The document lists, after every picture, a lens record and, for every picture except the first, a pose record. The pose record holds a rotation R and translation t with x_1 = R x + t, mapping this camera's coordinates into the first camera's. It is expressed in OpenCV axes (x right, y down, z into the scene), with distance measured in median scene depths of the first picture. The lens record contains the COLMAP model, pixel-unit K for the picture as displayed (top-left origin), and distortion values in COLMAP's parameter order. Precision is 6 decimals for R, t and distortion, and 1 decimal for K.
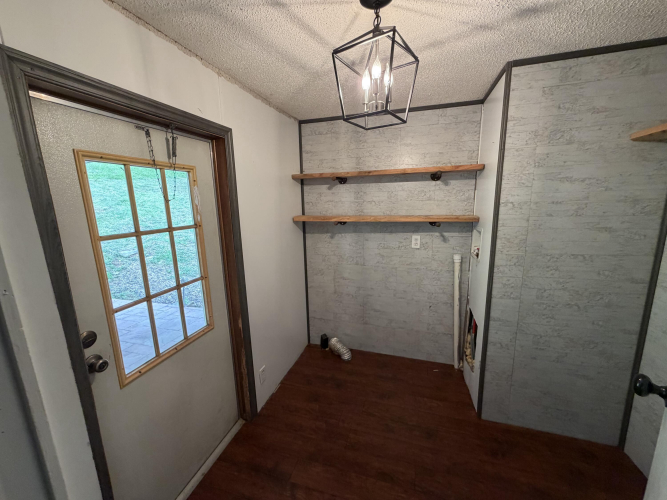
lens RADIAL K [[265.0, 0, 333.8], [0, 265.0, 249.2], [0, 0, 1]] dist [0.002088, -0.000086]
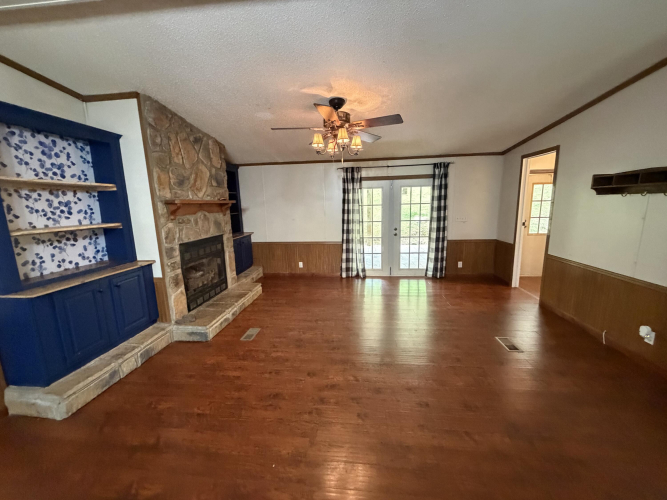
lens RADIAL K [[265.0, 0, 332.2], [0, 265.0, 251.2], [0, 0, 1]] dist [0.002088, -0.000086]
pose [[0.194268, 0.202012, -0.959922, 2.935559], [-0.156769, 0.972382, 0.172907, 0.526480], [0.968340, 0.116896, 0.220572, -3.166007]]
